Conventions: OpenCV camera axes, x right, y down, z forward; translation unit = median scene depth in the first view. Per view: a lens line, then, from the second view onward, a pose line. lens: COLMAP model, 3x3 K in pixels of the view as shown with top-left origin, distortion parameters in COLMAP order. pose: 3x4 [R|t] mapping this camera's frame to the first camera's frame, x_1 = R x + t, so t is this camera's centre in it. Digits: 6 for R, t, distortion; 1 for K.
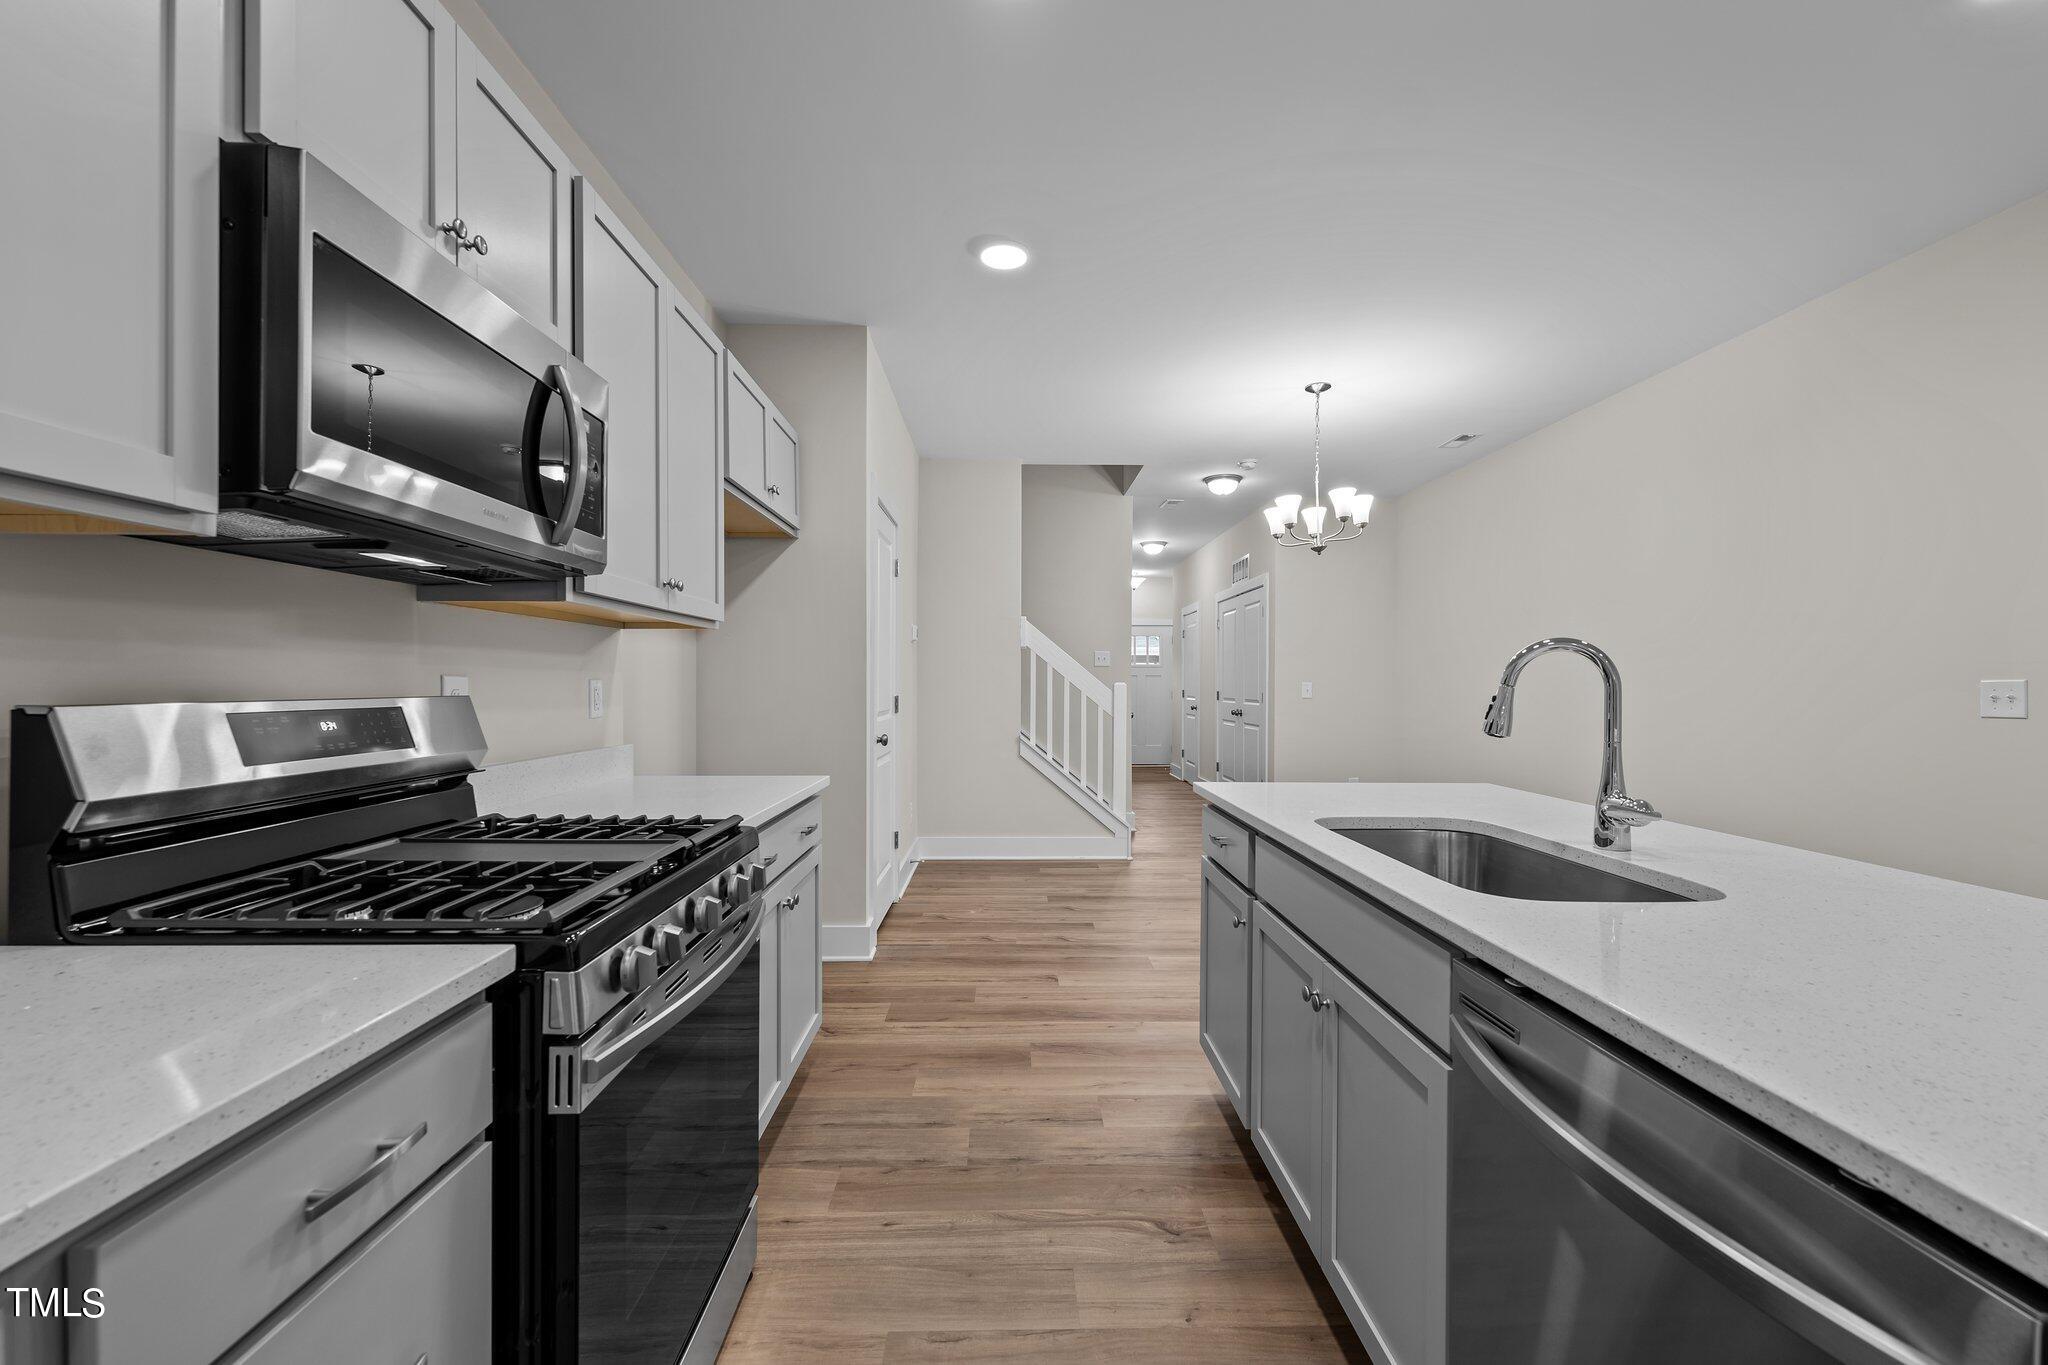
lens RADIAL K [[837.0, 0, 1018.0], [0, 837.0, 679.6], [0, 0, 1]] dist [0.003723, -0.001148]
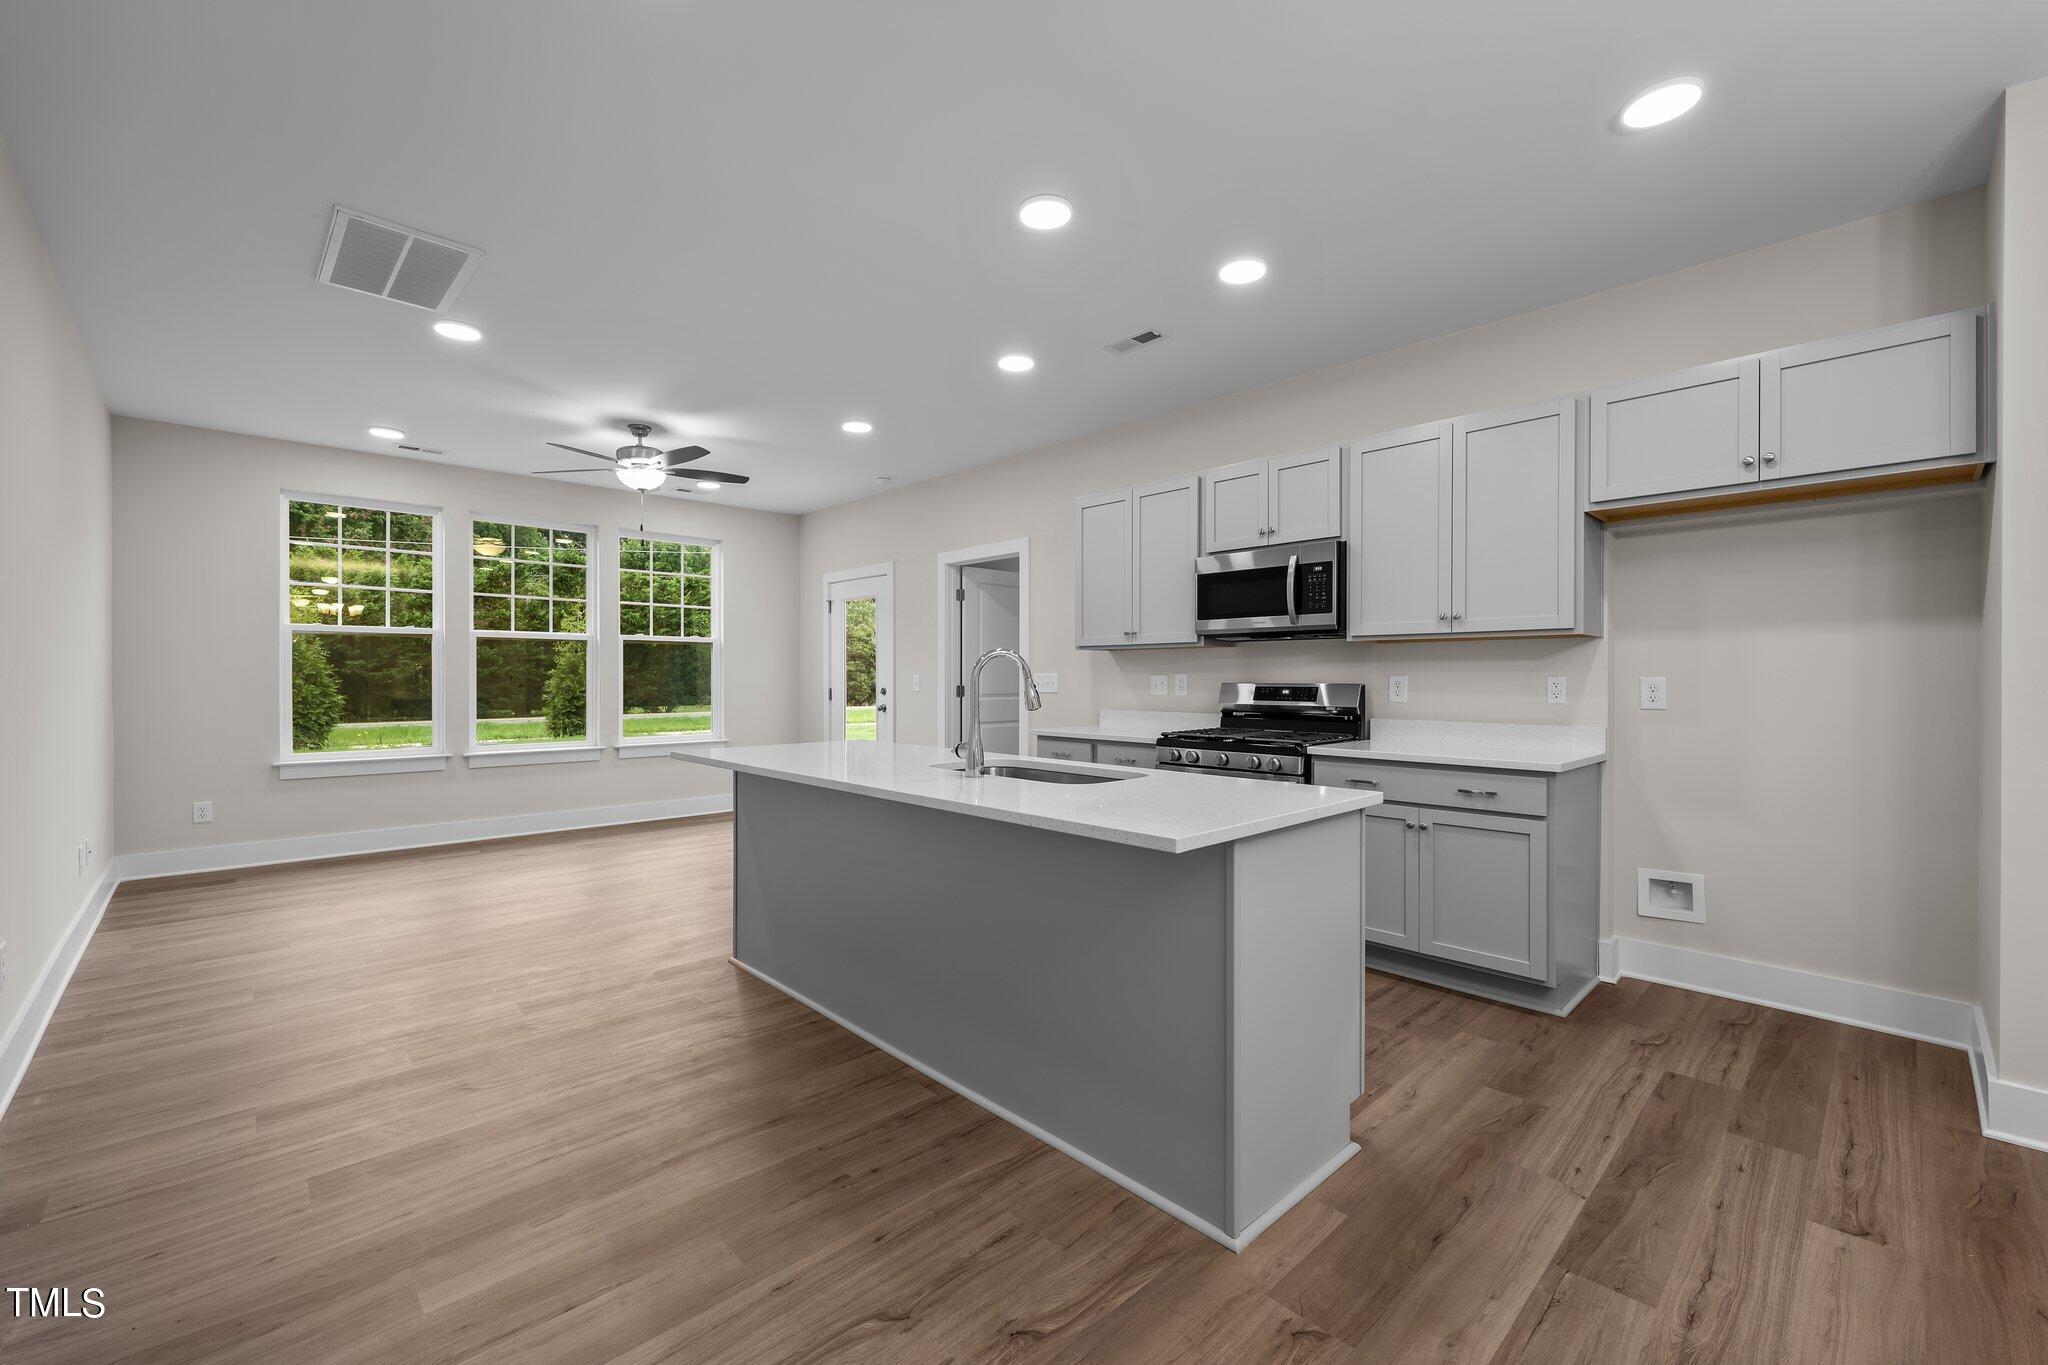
lens RADIAL K [[837.0, 0, 1027.0], [0, 837.0, 682.3], [0, 0, 1]] dist [0.003723, -0.001148]
pose [[-0.736566, 0.001681, -0.676363, 0.813074], [0.000778, 0.999998, 0.001638, 0.005833], [0.676365, 0.000680, -0.736566, 1.064902]]
